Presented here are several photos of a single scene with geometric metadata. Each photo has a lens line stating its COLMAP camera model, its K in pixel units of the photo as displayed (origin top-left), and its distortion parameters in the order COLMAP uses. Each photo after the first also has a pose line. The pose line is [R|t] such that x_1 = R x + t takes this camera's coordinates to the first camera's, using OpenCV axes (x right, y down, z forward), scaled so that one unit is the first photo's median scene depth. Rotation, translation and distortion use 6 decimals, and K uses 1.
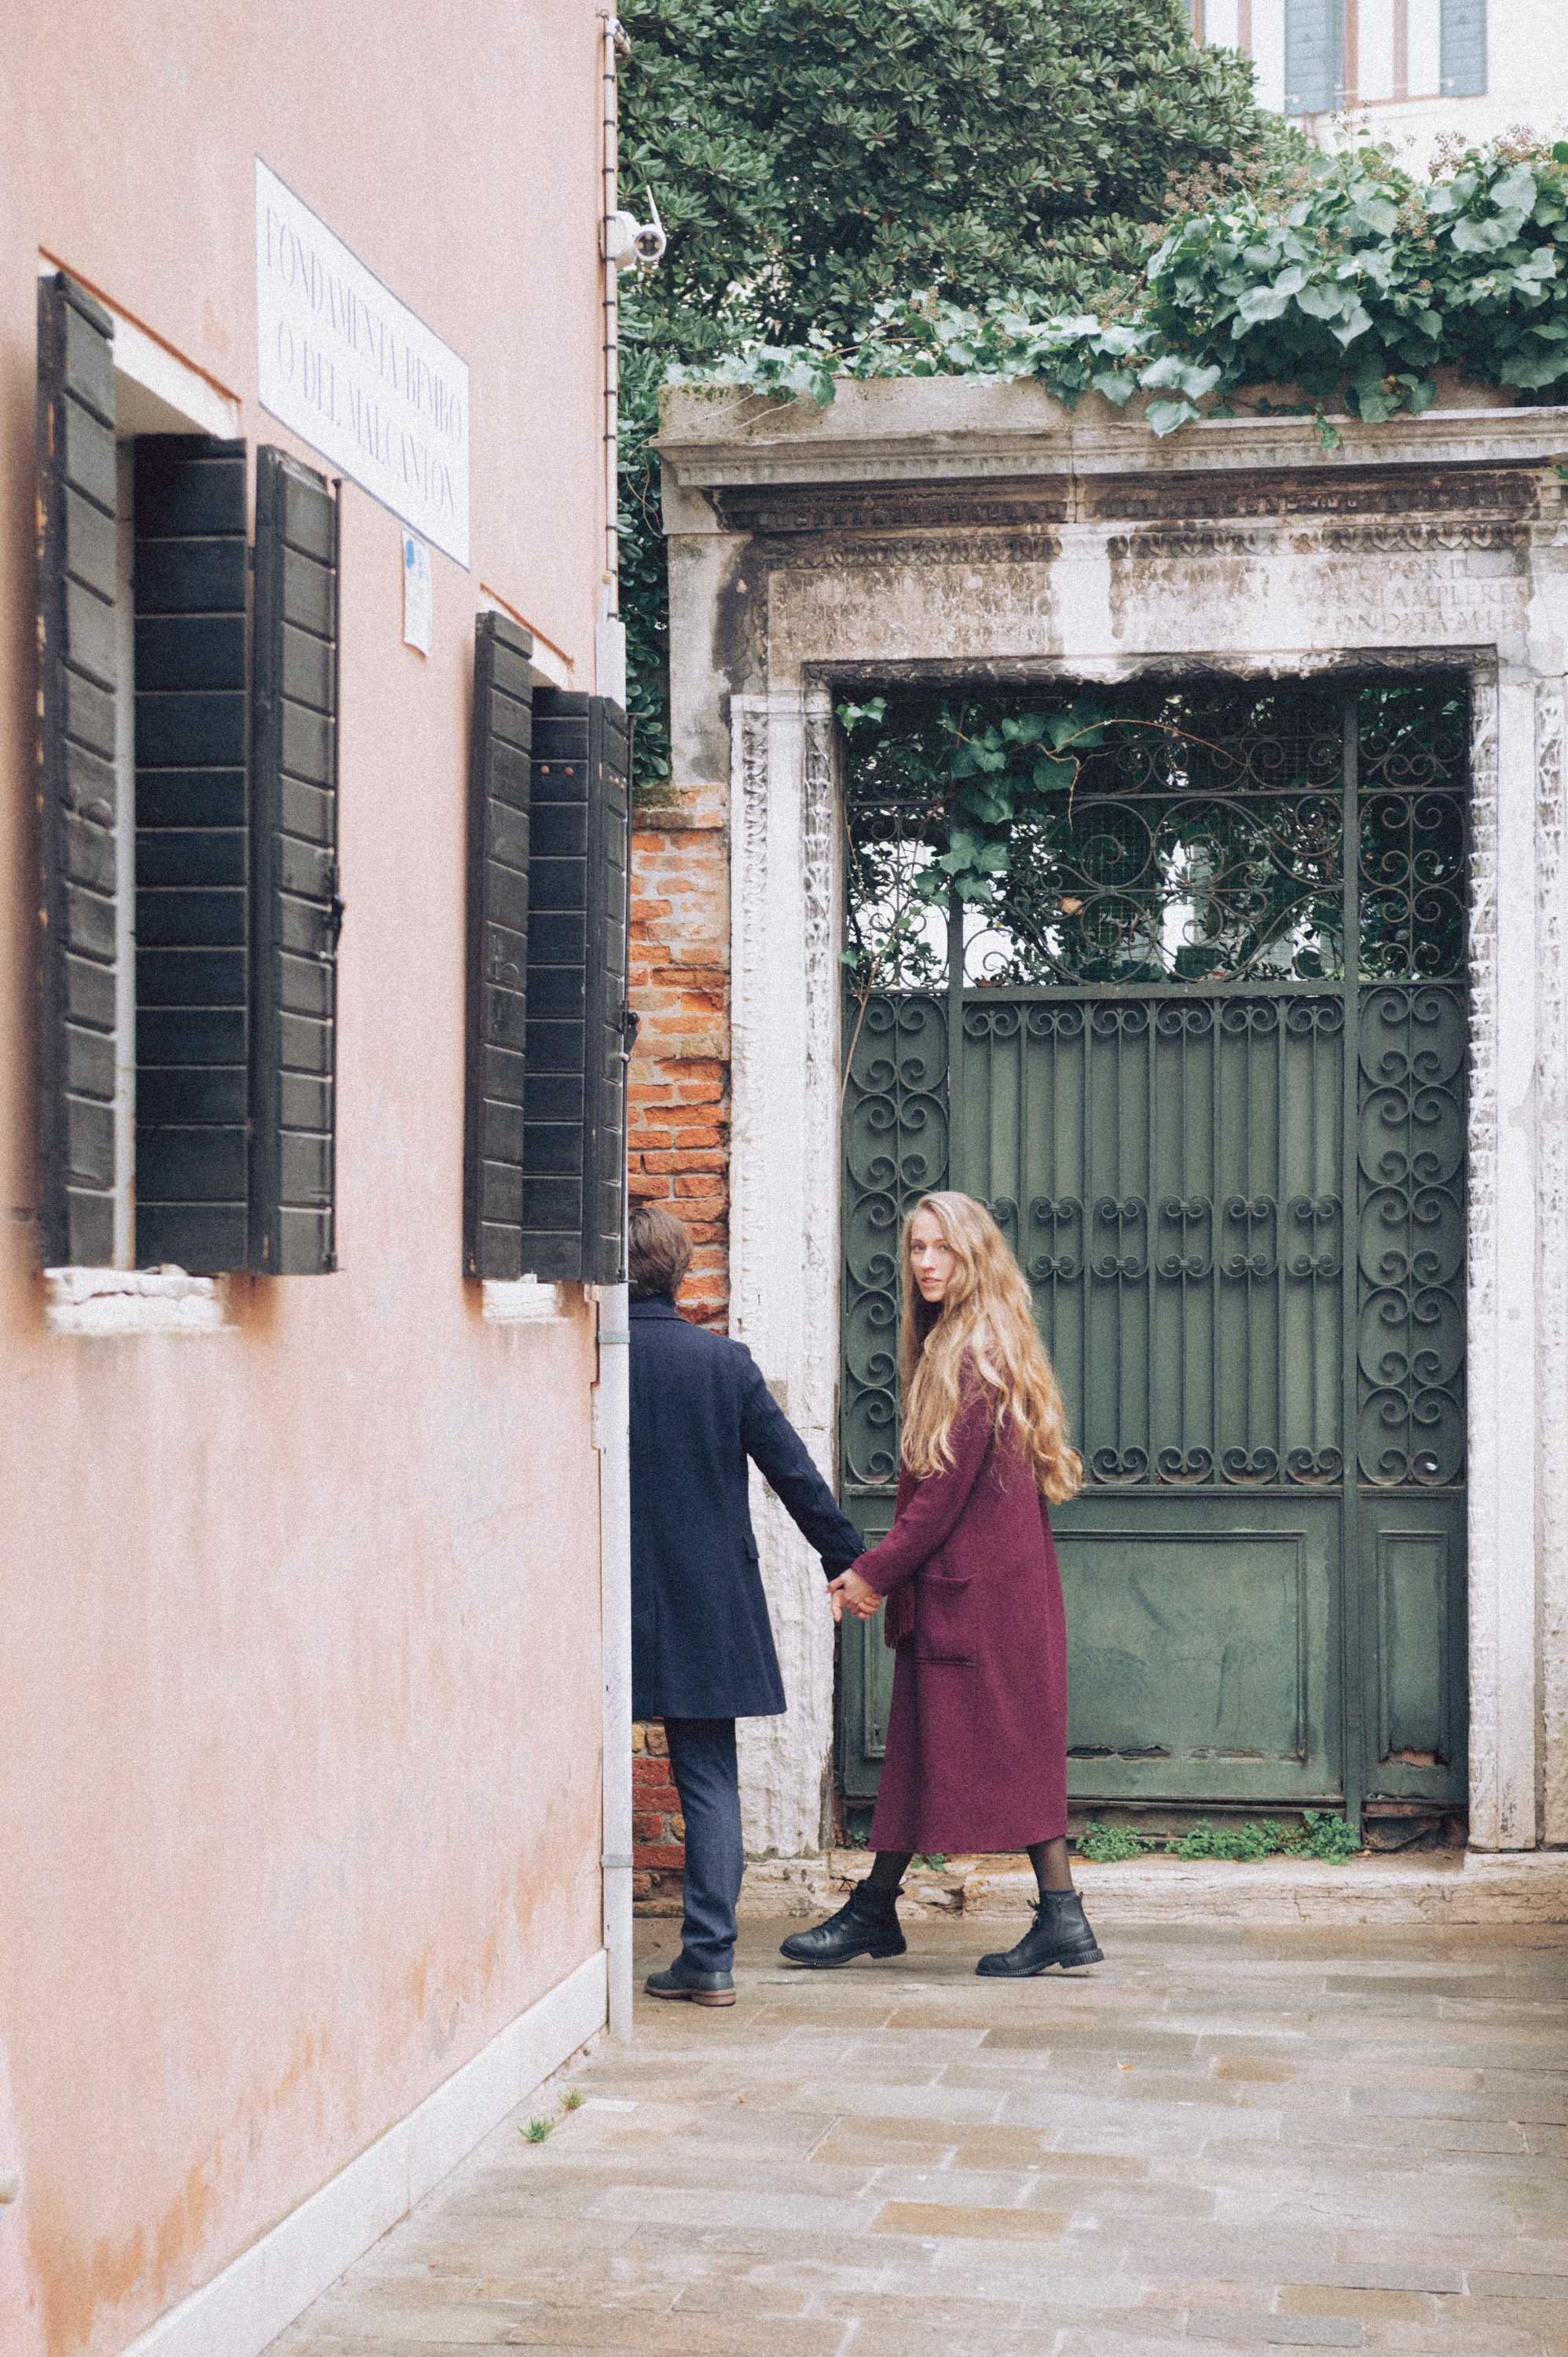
lens RADIAL K [[4719.1, 0, 784.4], [0, 4719.1, 1185.6], [0, 0, 1]] dist [-0.053995, 0.000000]
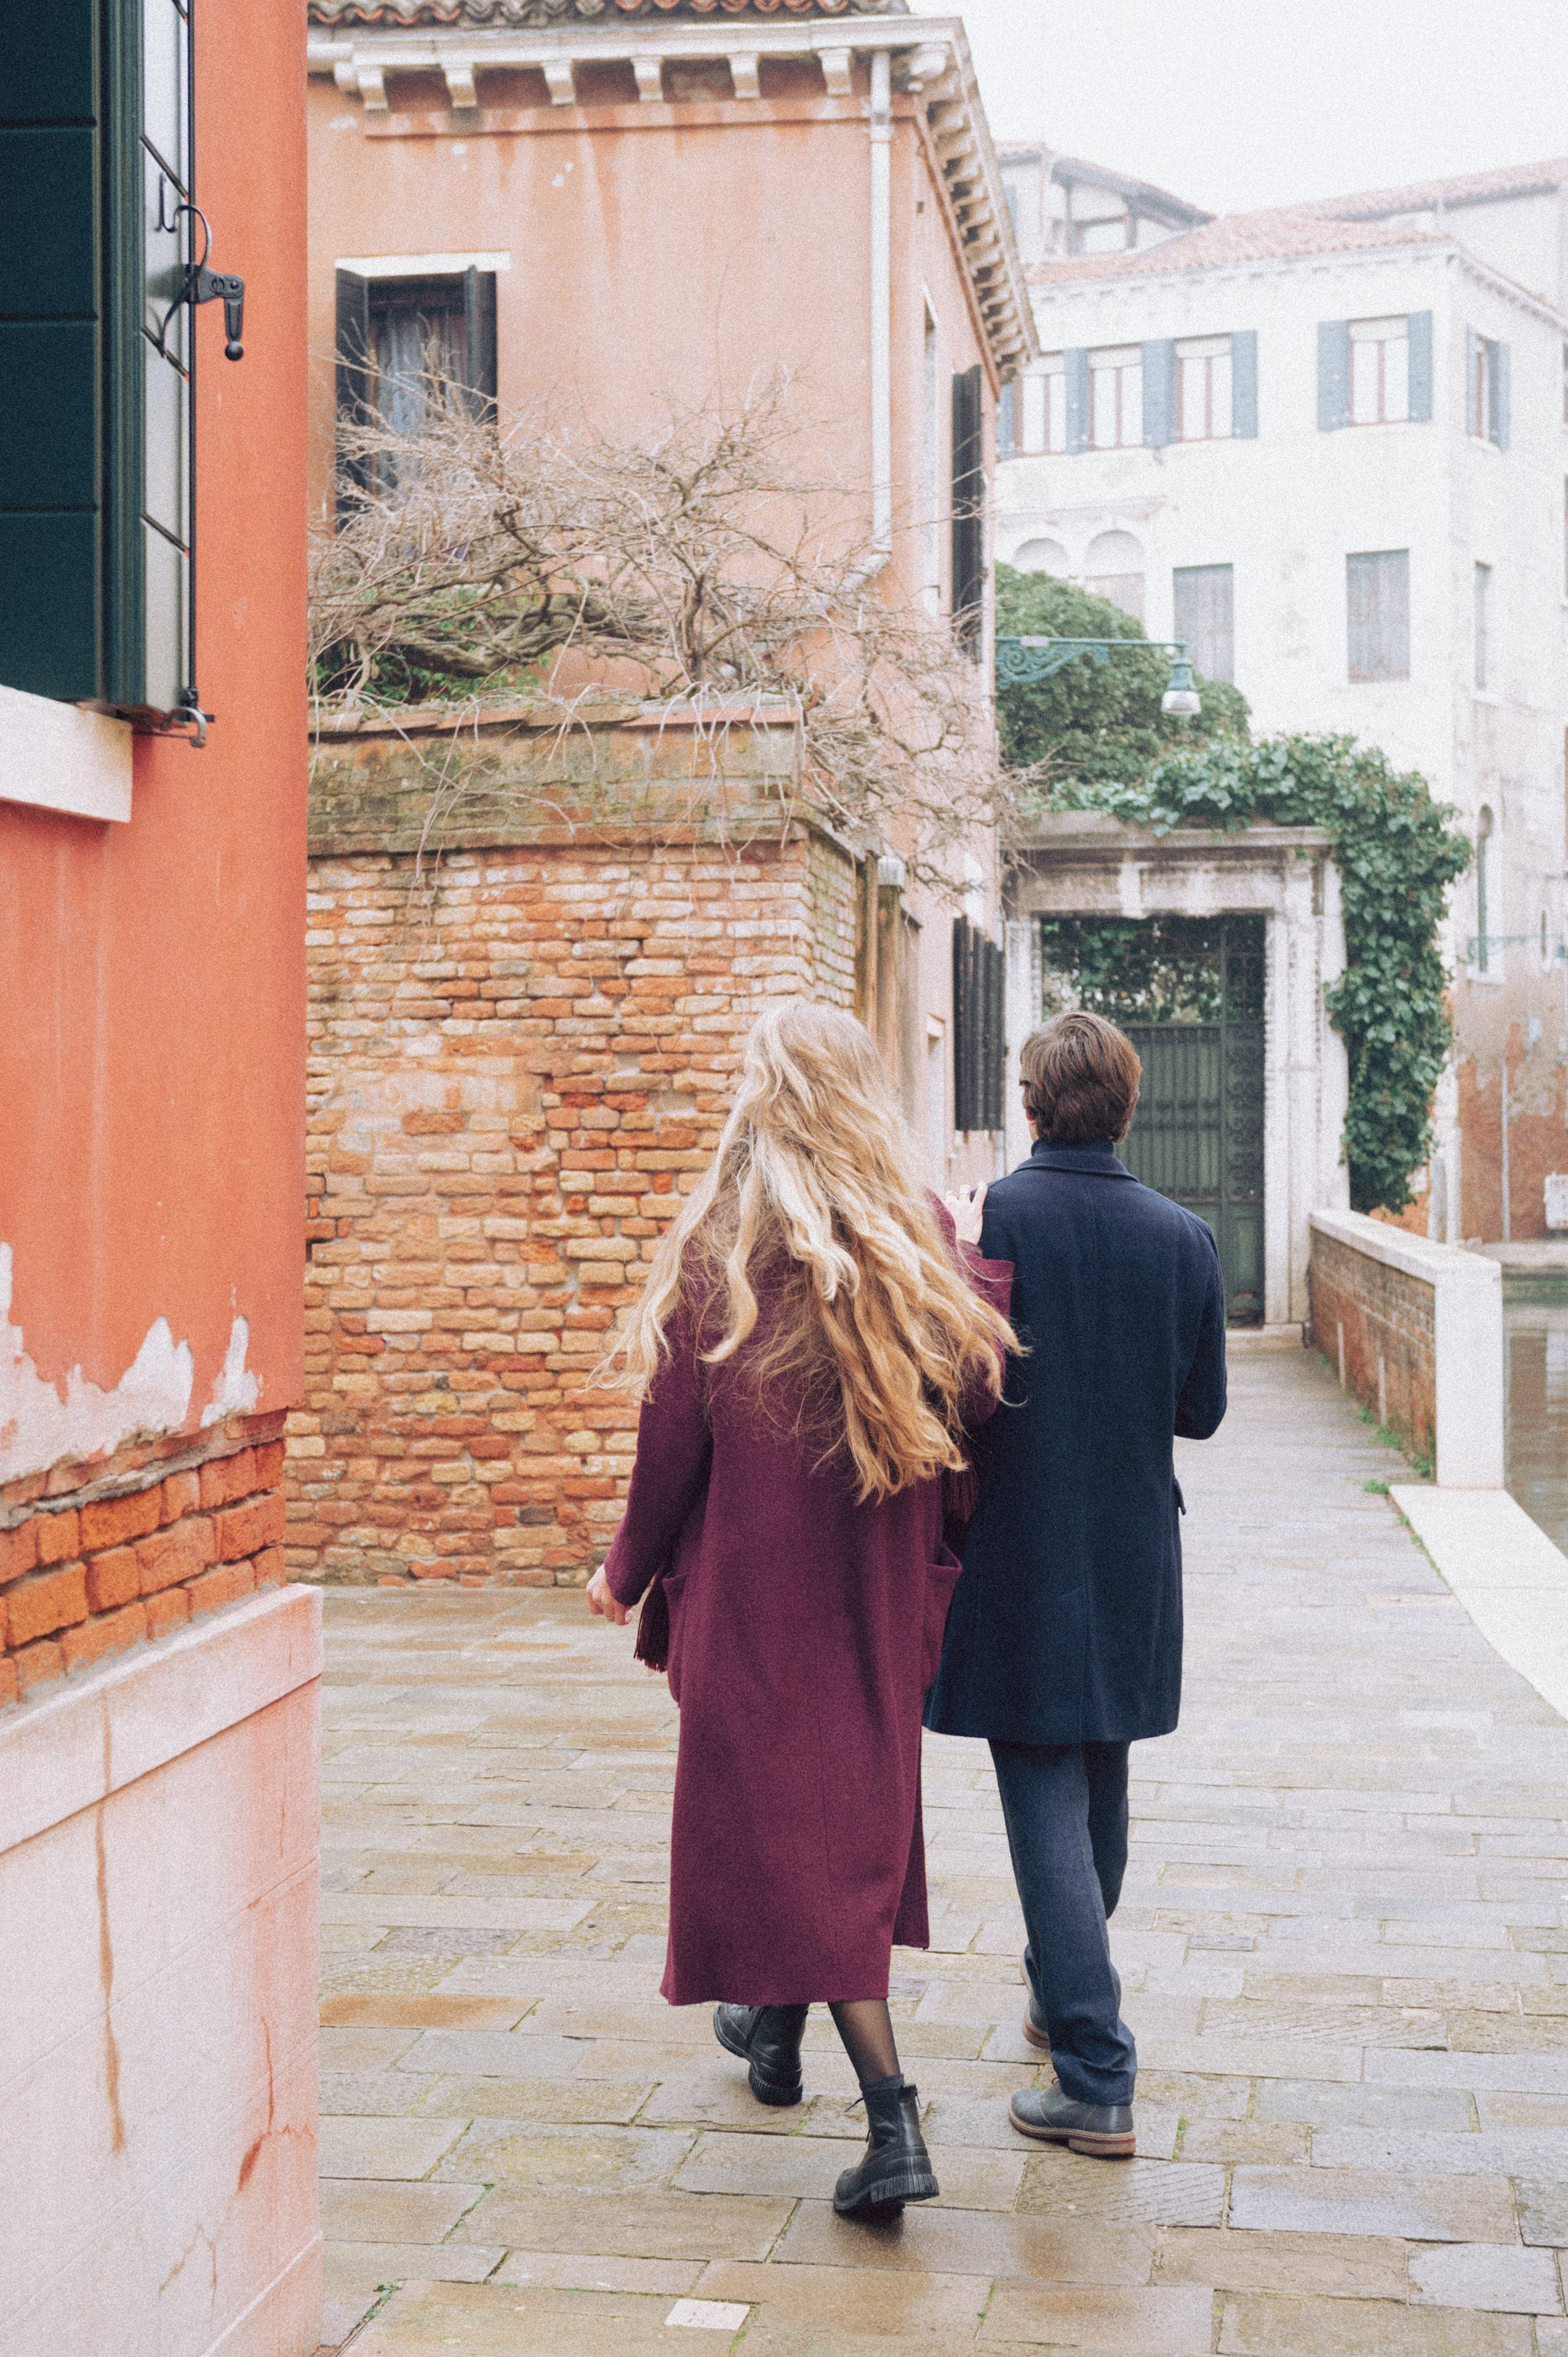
lens RADIAL K [[3479.1, 0, 782.6], [0, 3479.1, 1173.5], [0, 0, 1]] dist [-0.162870, 0.000000]
pose [[0.999904, -0.006691, 0.012119, -0.175023], [0.006287, 0.999433, 0.033074, -0.023349], [-0.012334, -0.032995, 0.999379, -1.113098]]
